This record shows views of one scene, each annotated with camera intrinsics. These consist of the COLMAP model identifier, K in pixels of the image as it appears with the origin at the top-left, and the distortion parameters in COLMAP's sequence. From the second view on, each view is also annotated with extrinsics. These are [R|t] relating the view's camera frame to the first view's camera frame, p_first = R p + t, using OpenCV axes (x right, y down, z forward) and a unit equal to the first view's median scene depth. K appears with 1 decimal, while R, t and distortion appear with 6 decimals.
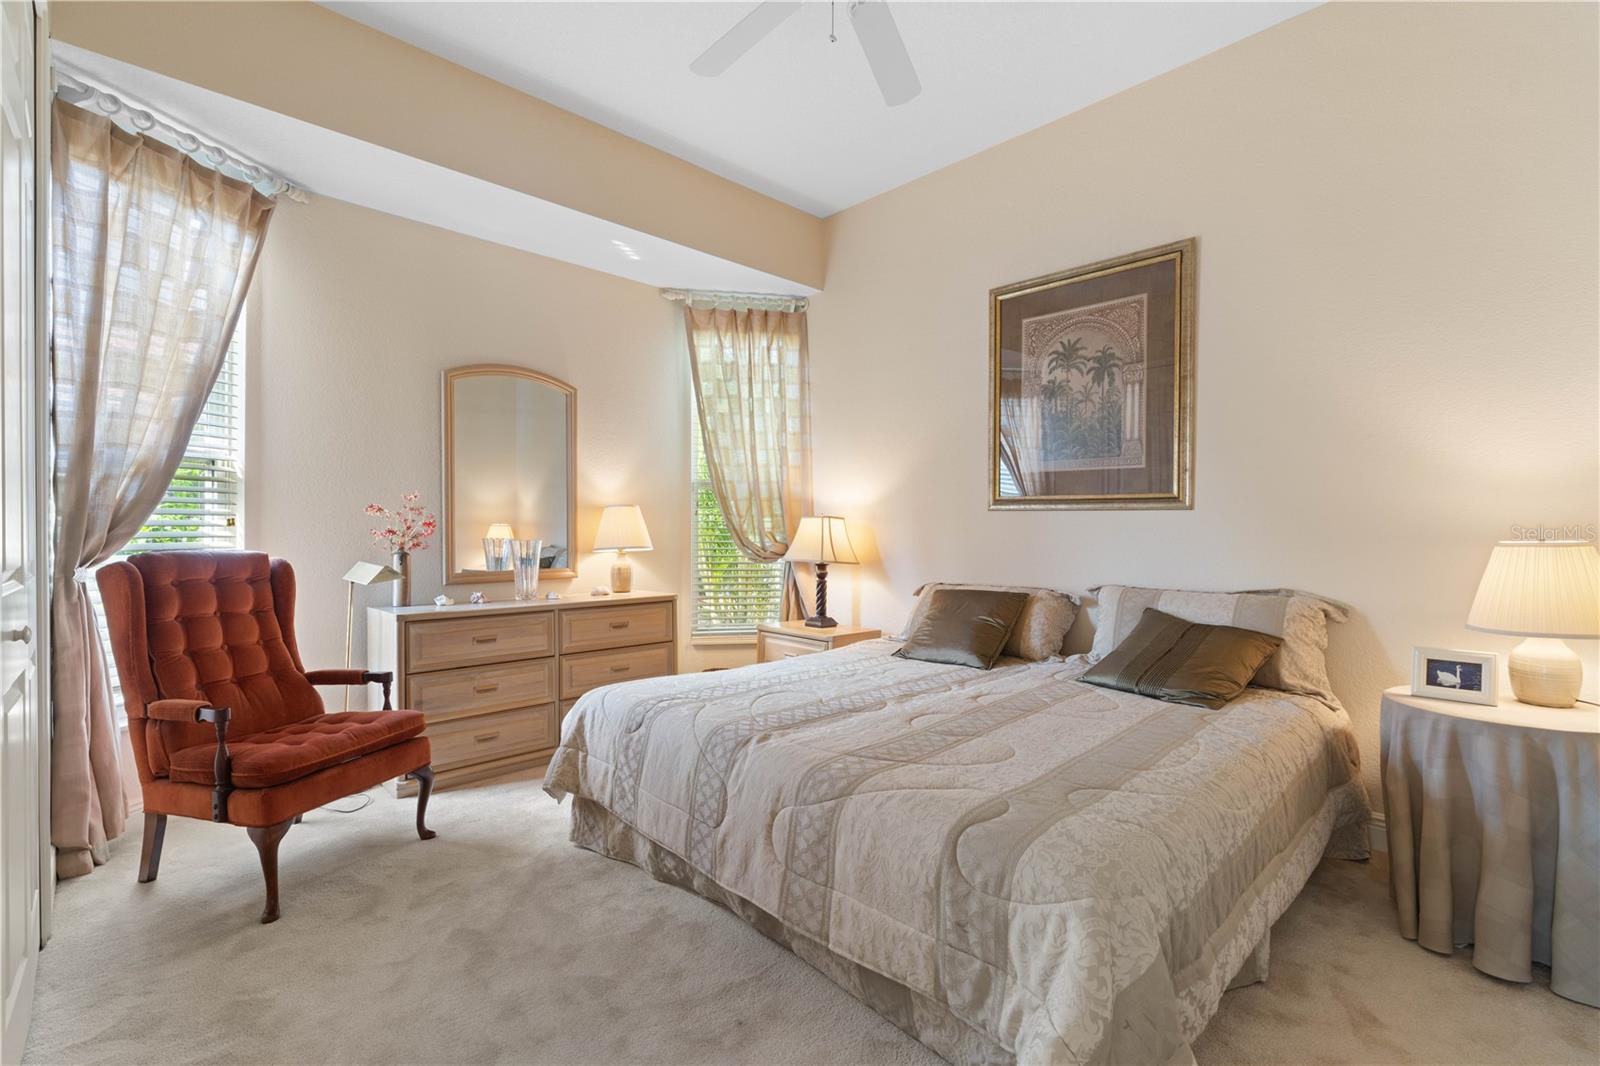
lens RADIAL K [[722.1, 0, 796.1], [0, 722.1, 534.8], [0, 0, 1]] dist [-0.008684, 0.003040]
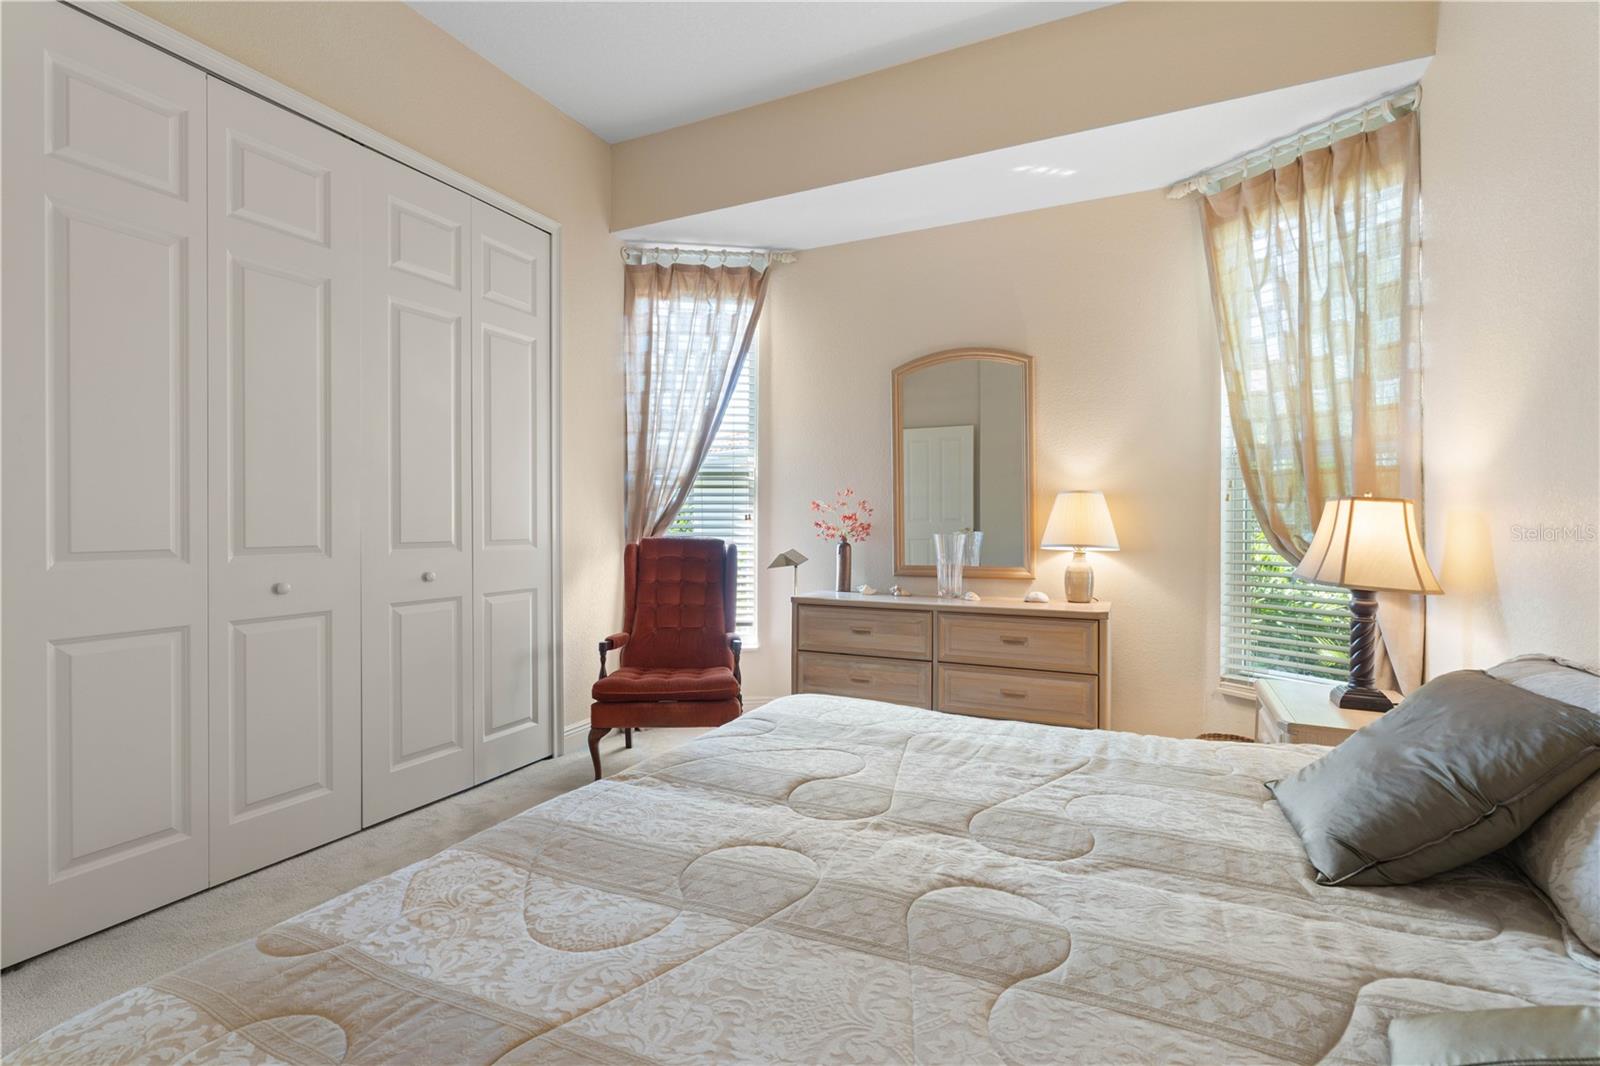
lens RADIAL K [[722.1, 0, 795.0], [0, 722.1, 523.8], [0, 0, 1]] dist [-0.008684, 0.003040]
pose [[0.357909, 0.000540, -0.933756, 0.461895], [-0.006935, 0.999974, -0.002080, -0.002522], [0.933731, 0.007220, 0.357903, 0.523863]]
